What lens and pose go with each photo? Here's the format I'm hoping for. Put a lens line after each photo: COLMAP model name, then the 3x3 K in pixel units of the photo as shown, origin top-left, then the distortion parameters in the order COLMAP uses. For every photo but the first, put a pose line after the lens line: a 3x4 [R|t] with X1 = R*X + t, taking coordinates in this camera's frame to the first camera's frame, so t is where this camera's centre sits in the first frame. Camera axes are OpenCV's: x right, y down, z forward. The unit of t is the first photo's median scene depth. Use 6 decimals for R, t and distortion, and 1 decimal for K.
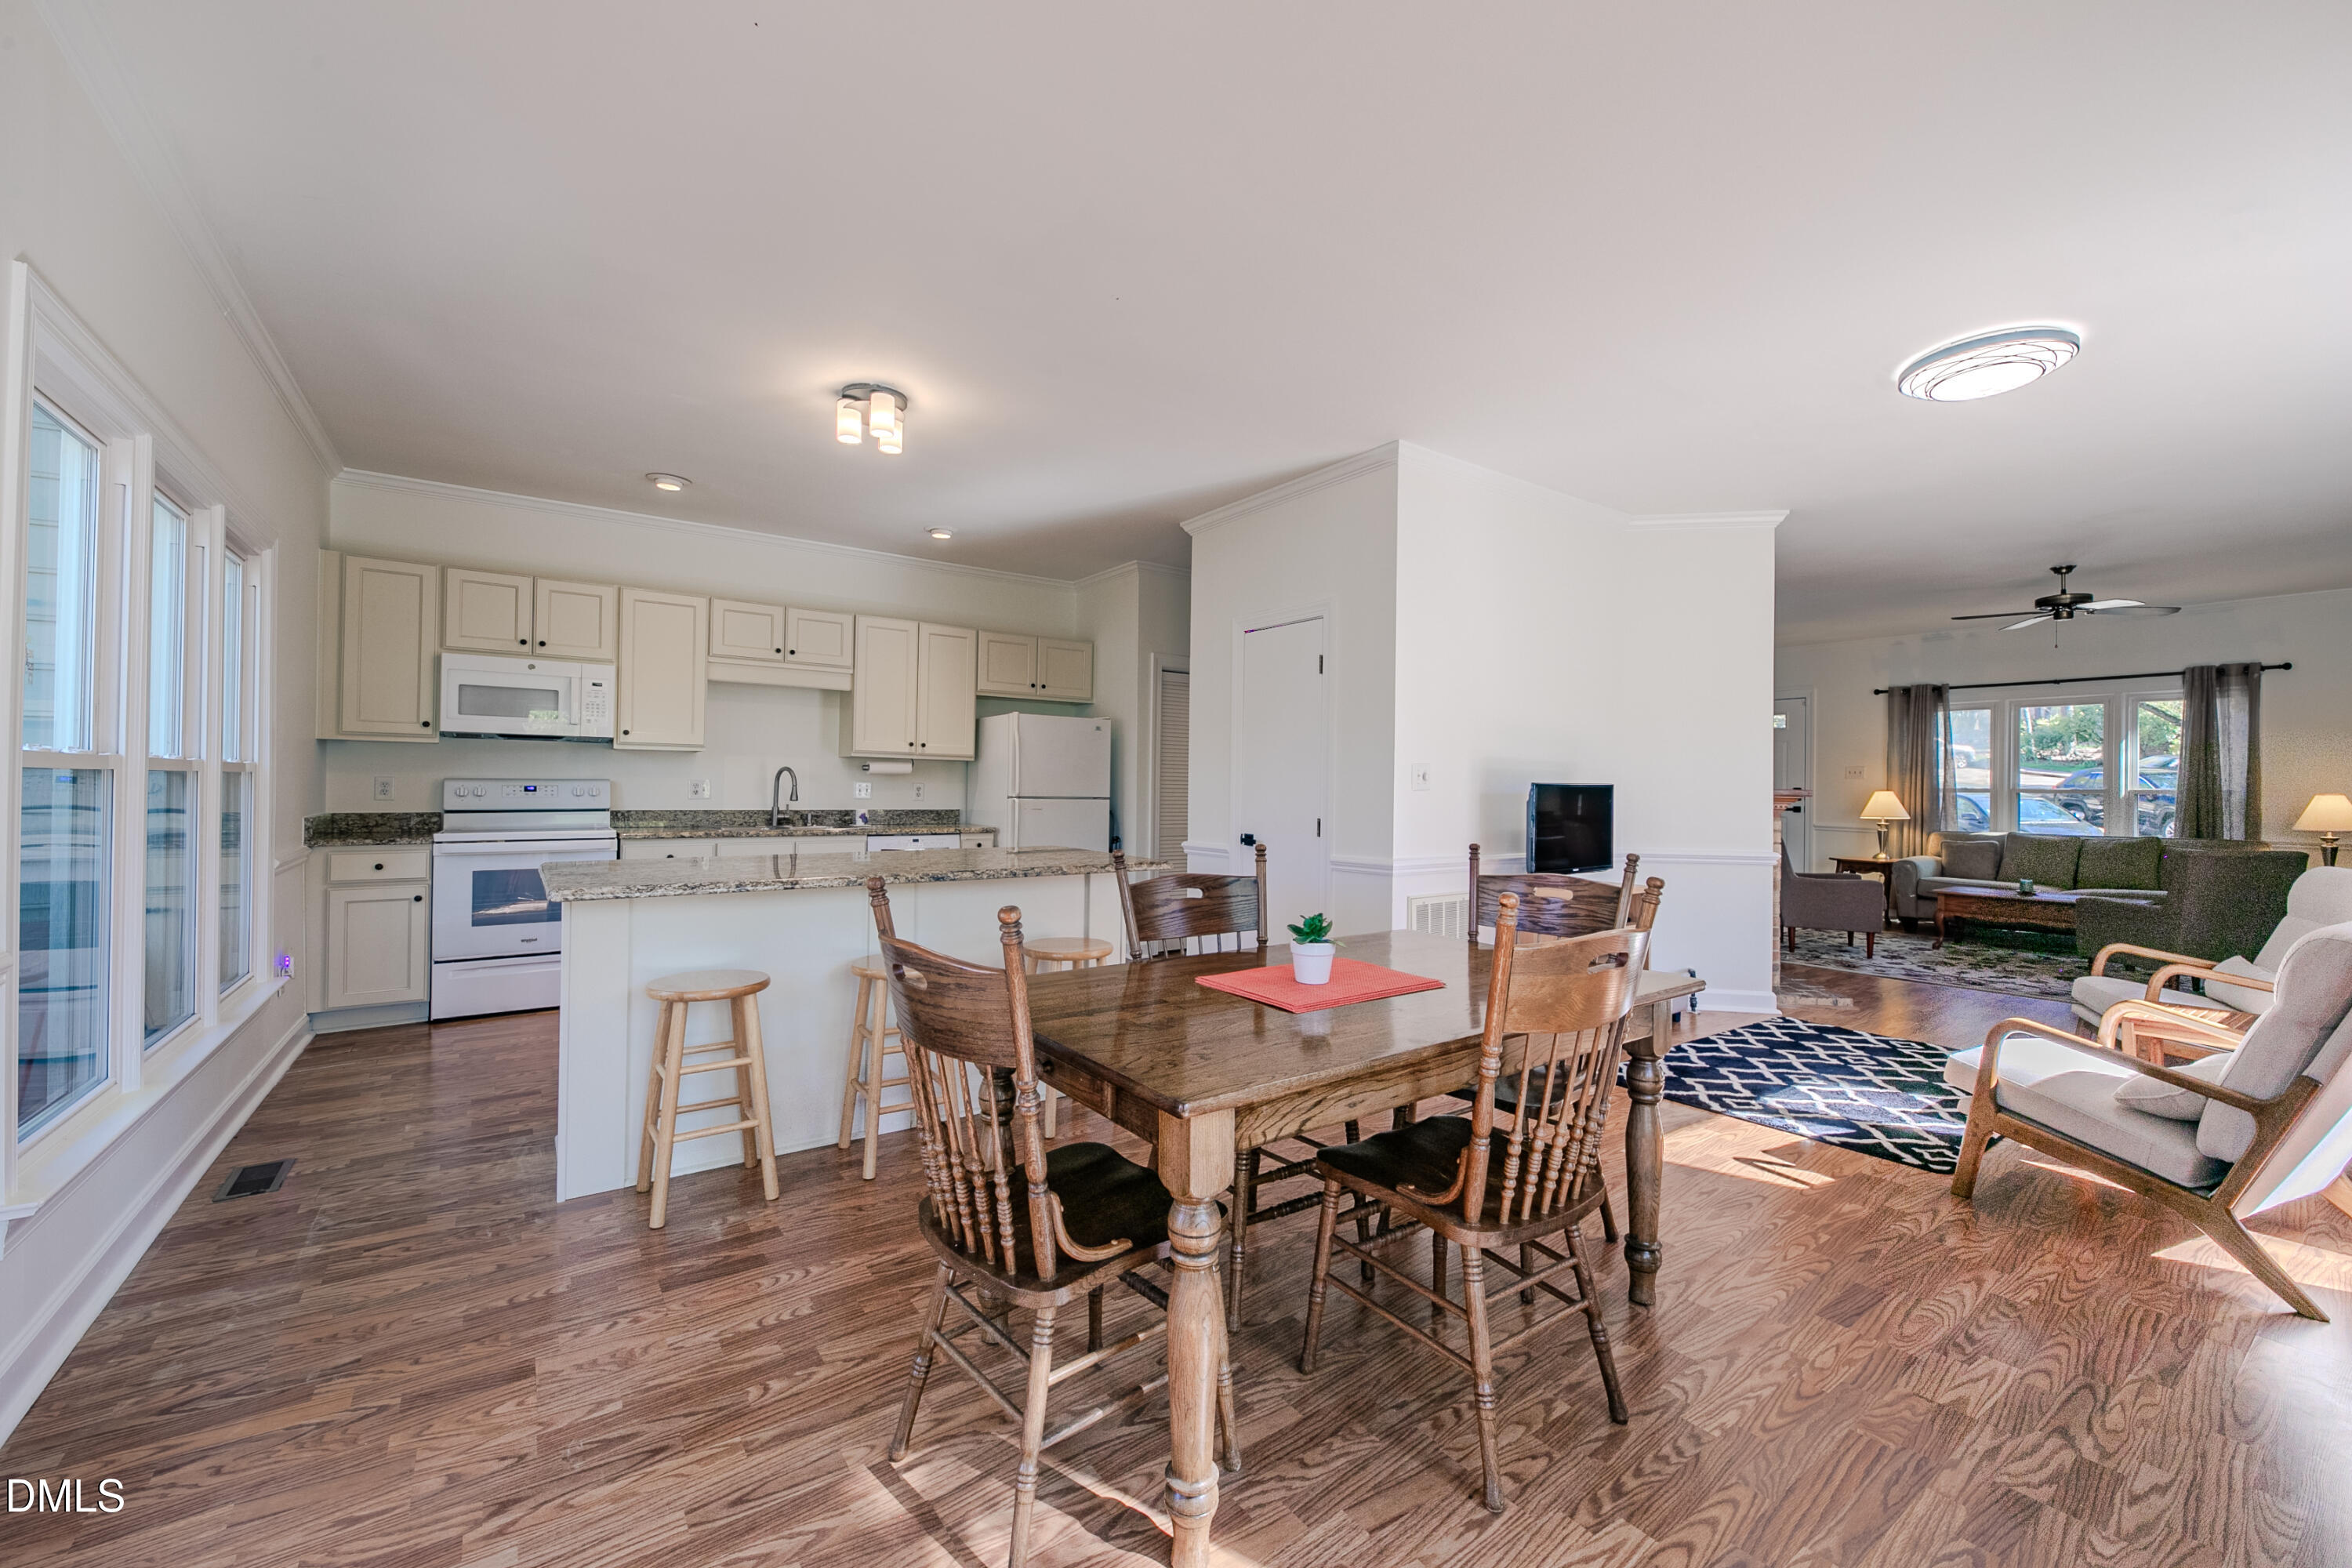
lens RADIAL K [[941.8, 0, 1169.5], [0, 941.8, 779.3], [0, 0, 1]] dist [0.029099, -0.013983]
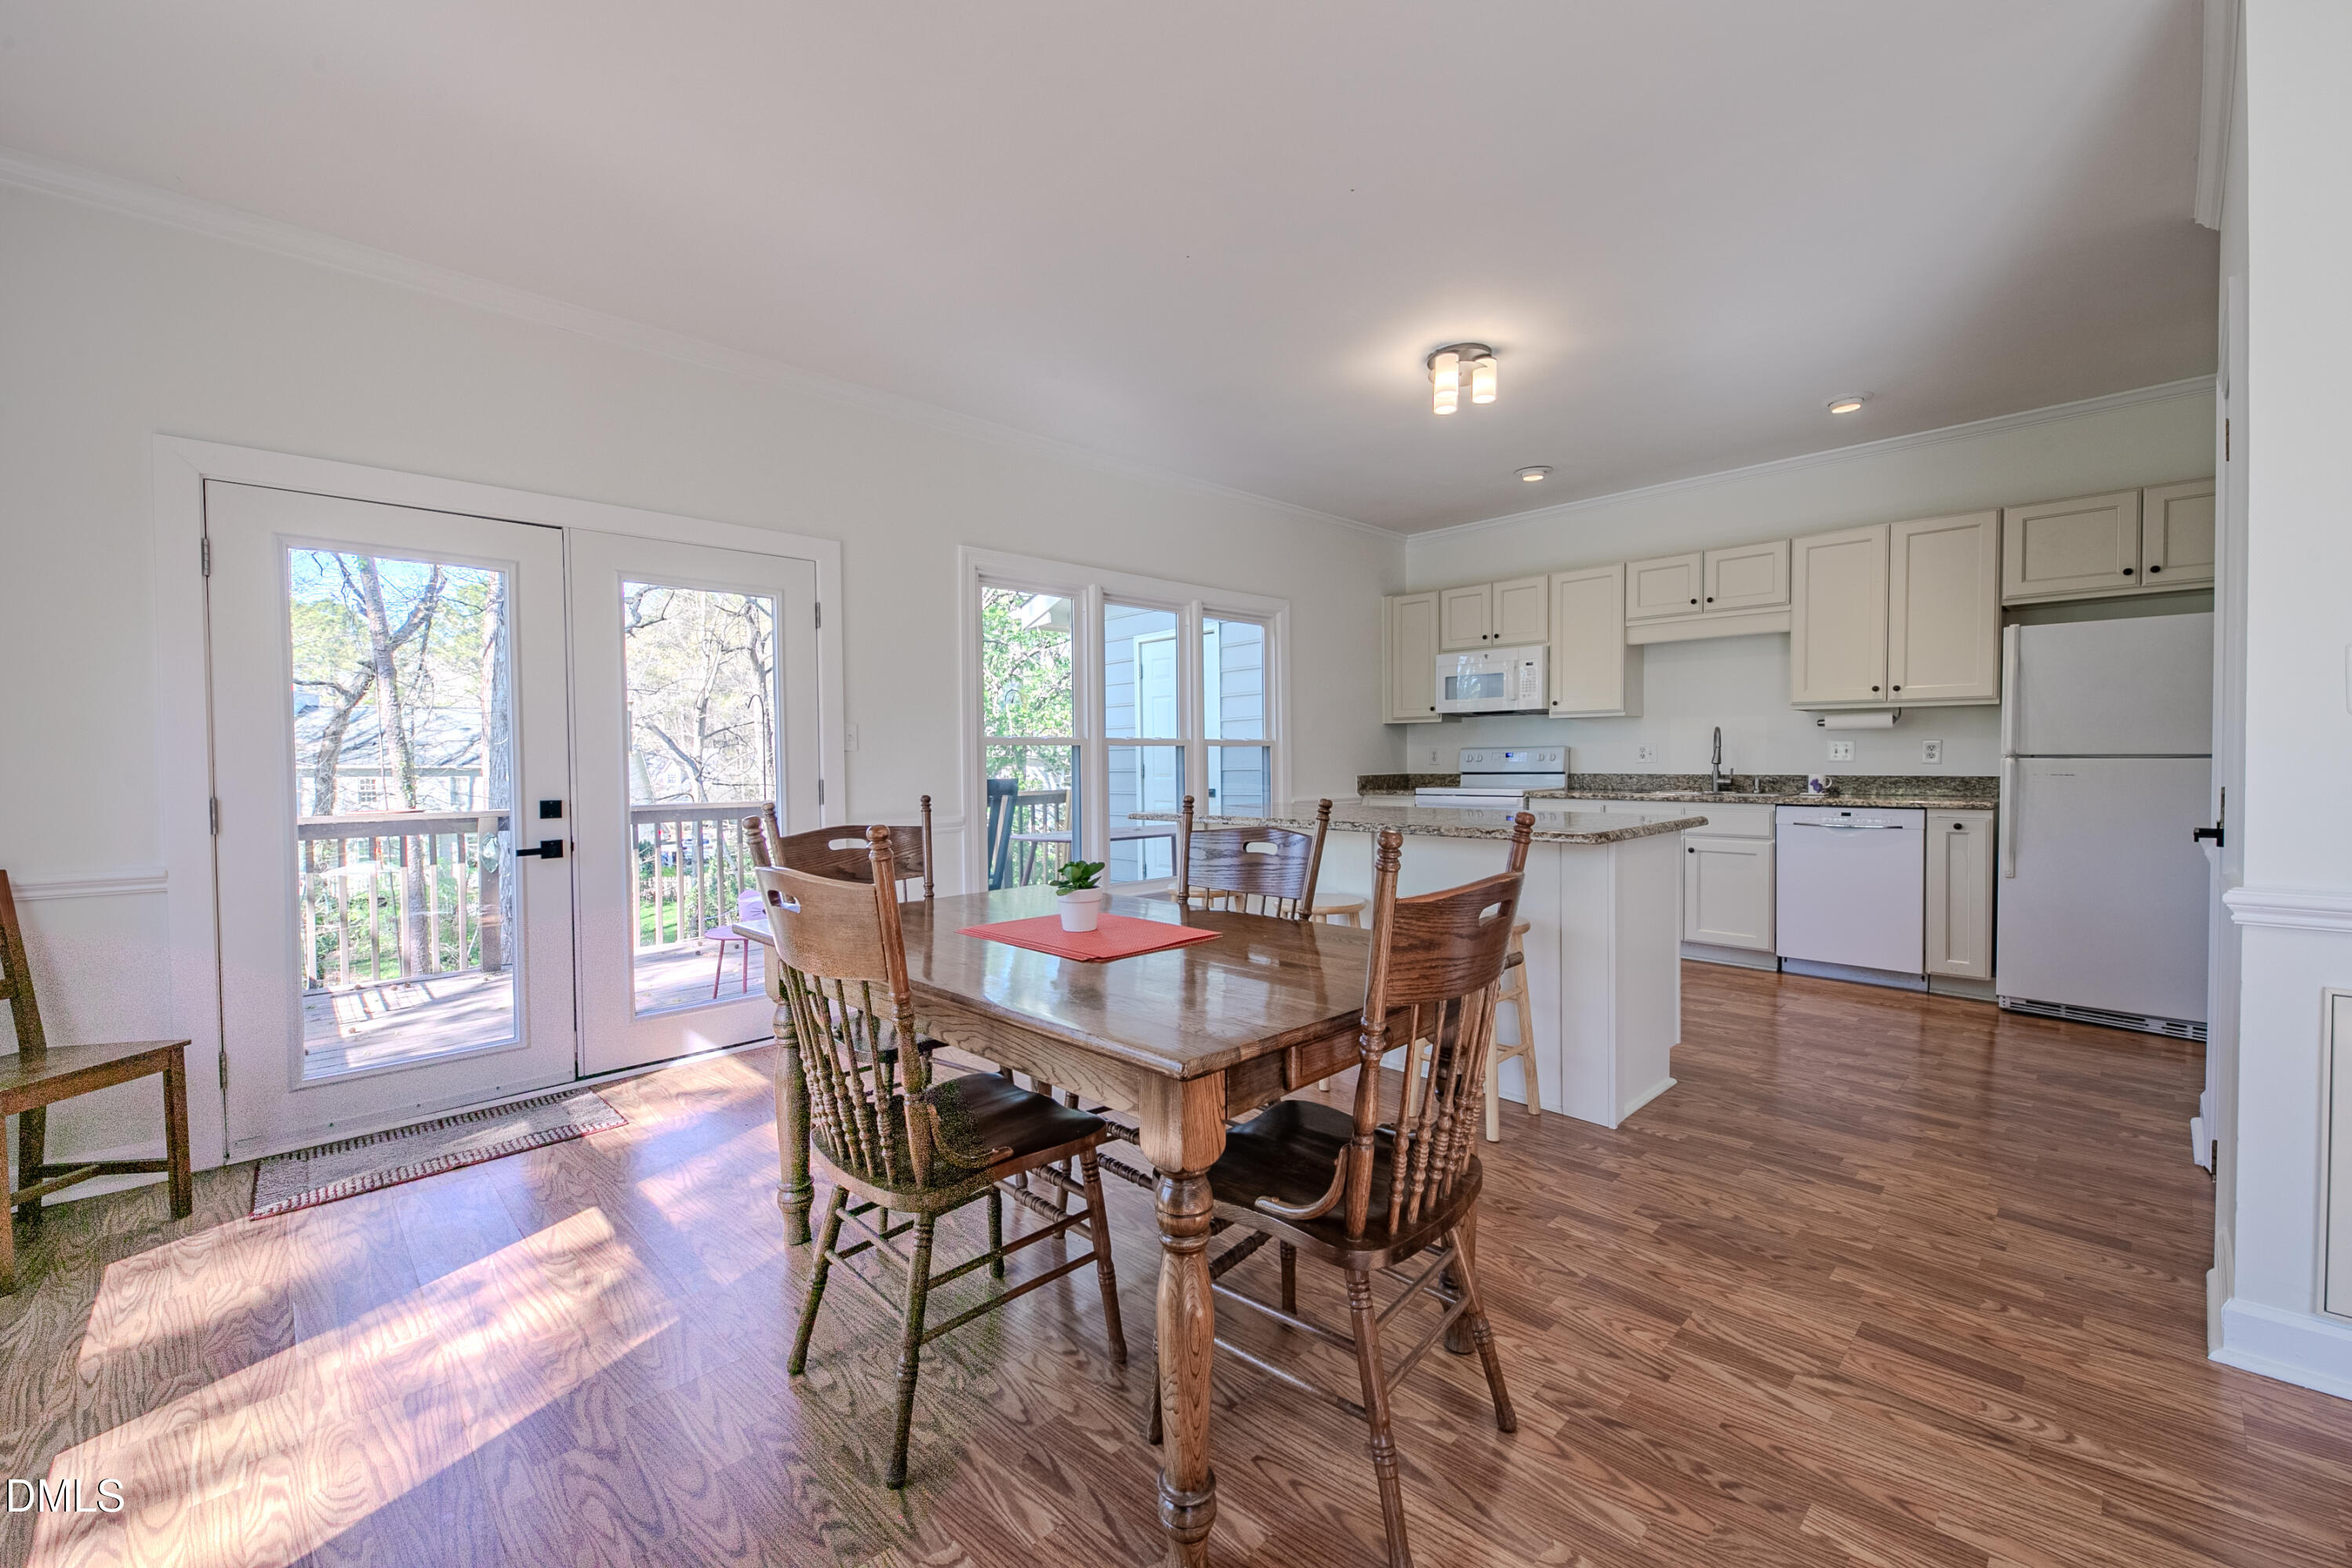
lens RADIAL K [[941.8, 0, 1178.8], [0, 941.8, 778.1], [0, 0, 1]] dist [0.016844, -0.009847]
pose [[0.161346, 0.006408, -0.986877, 0.480600], [0.017184, 0.999809, 0.009302, 0.022254], [0.986748, -0.018459, 0.161205, 0.402702]]
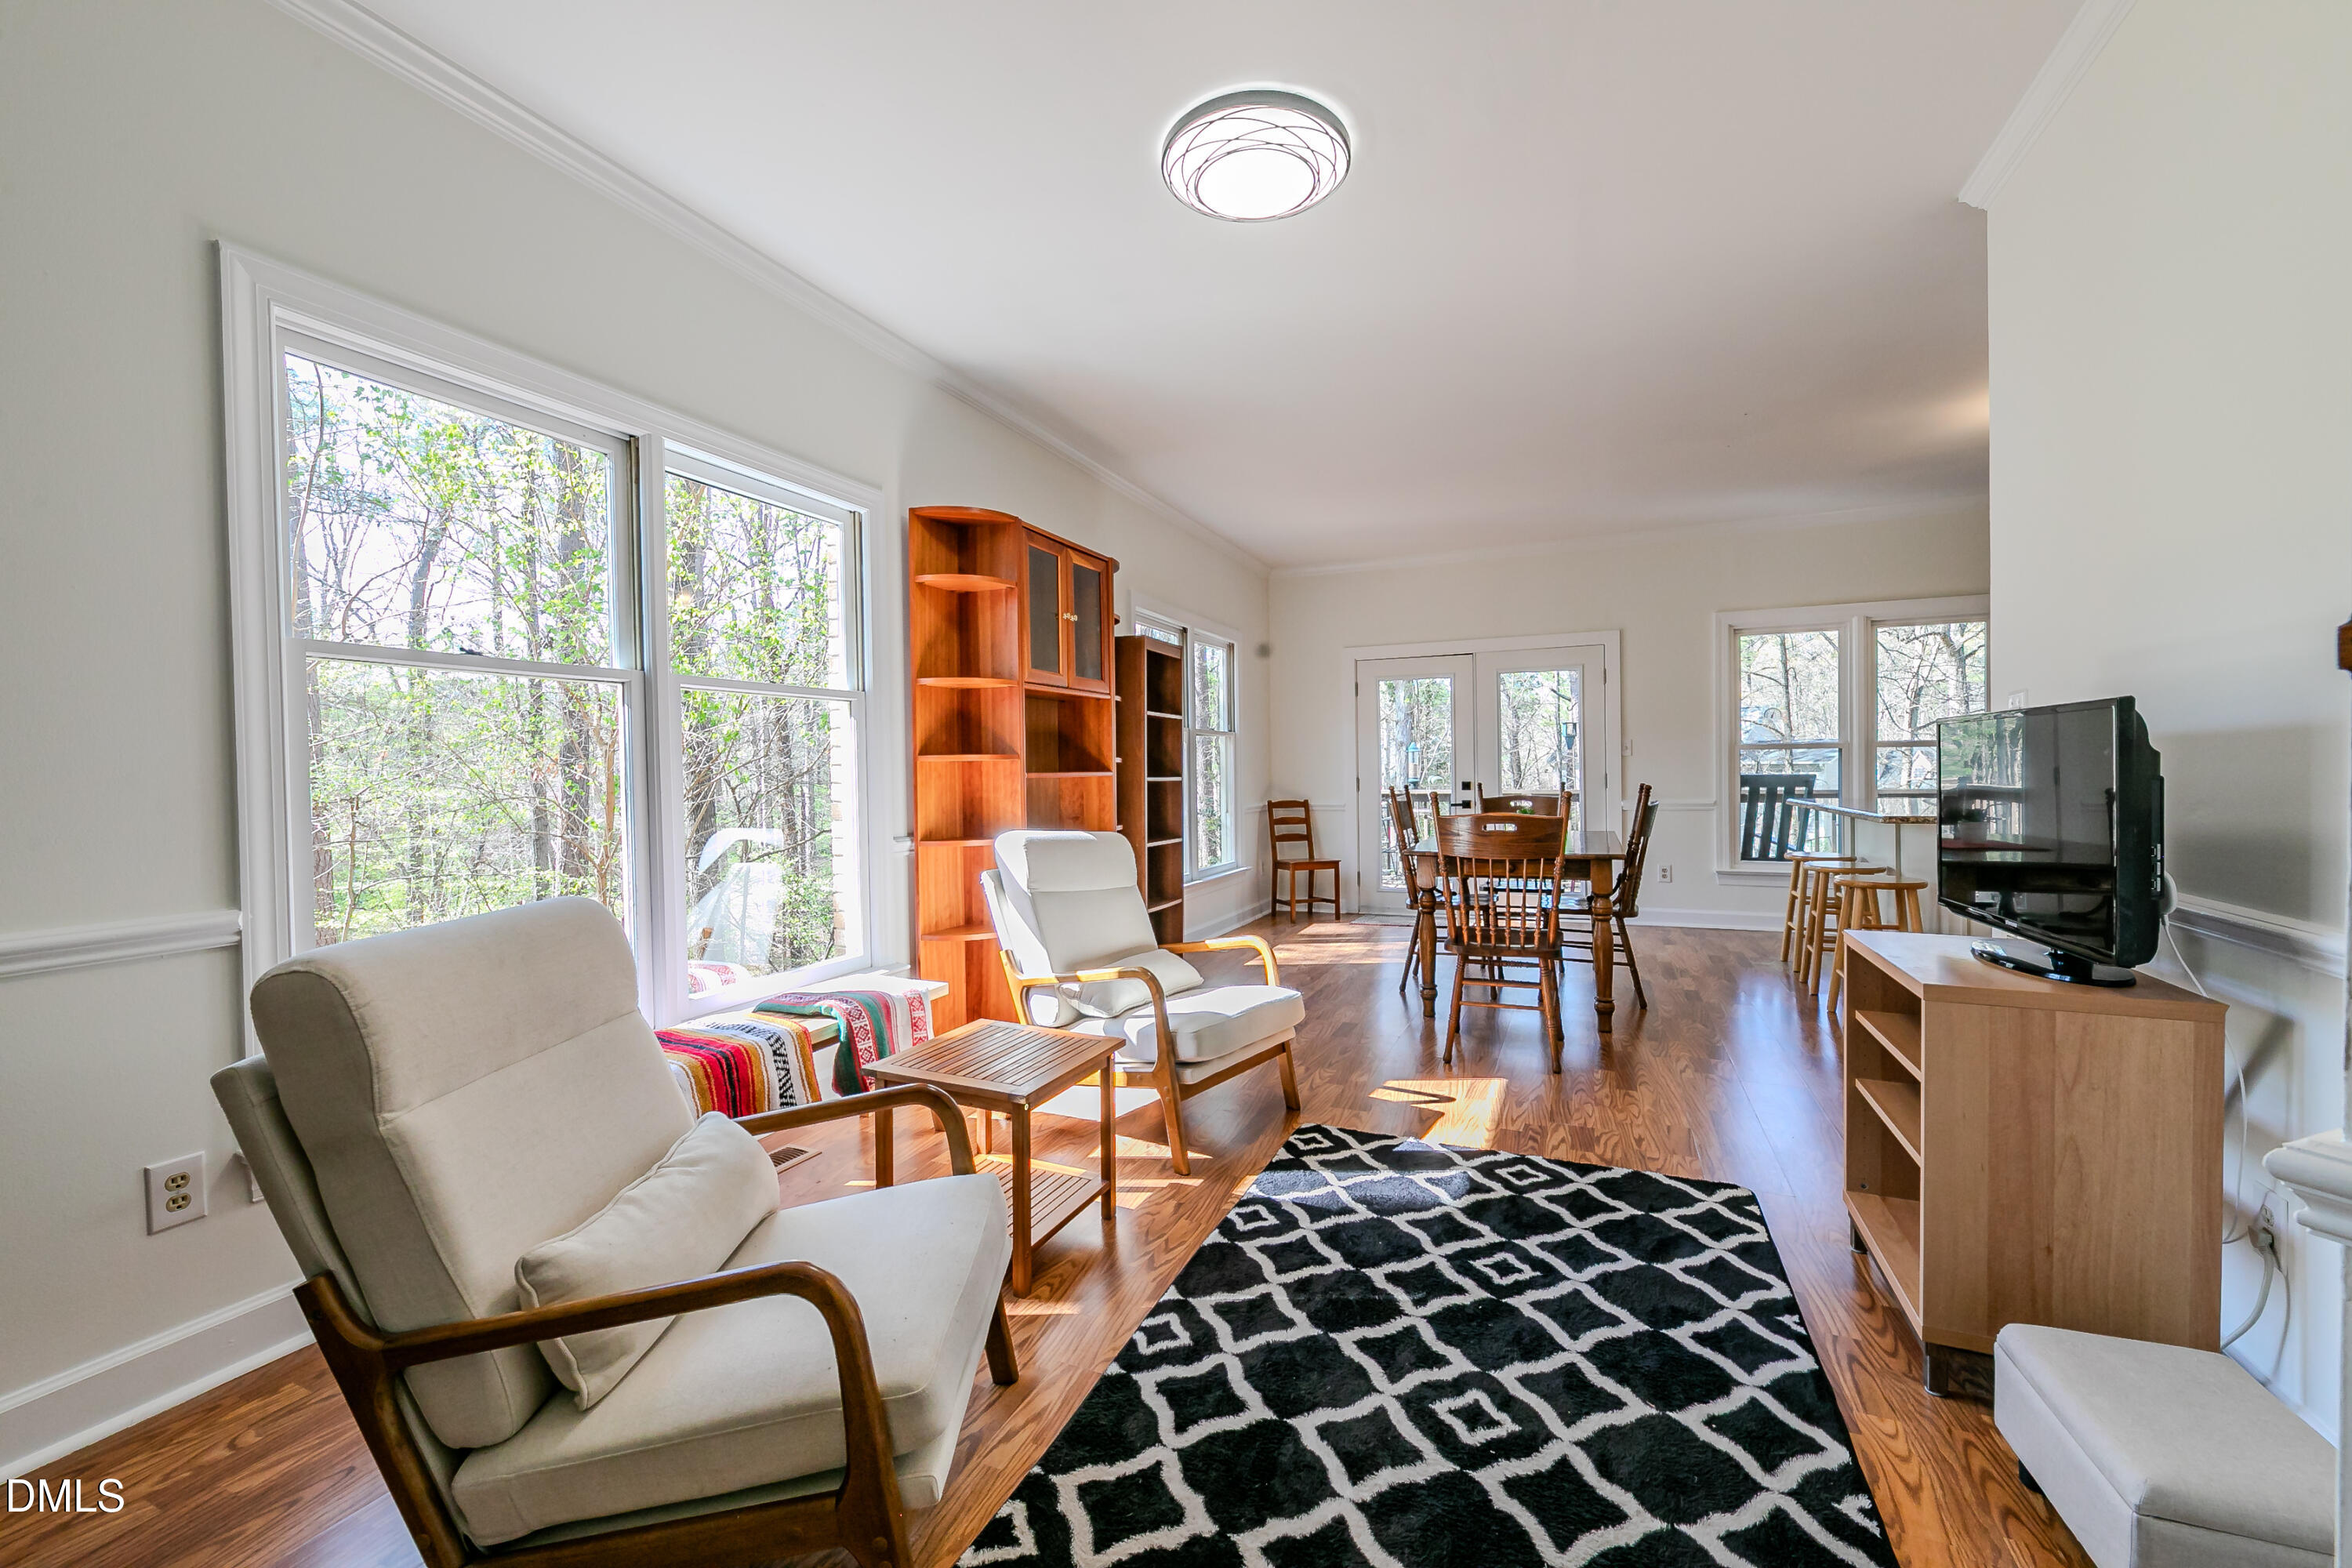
lens RADIAL K [[955.1, 0, 1179.8], [0, 955.1, 778.3], [0, 0, 1]] dist [0.016137, -0.009156]
pose [[-0.851184, 0.004284, -0.524850, 0.881458], [0.005391, 0.999985, -0.000581, 0.030176], [0.524840, -0.003324, -0.851194, 1.079323]]
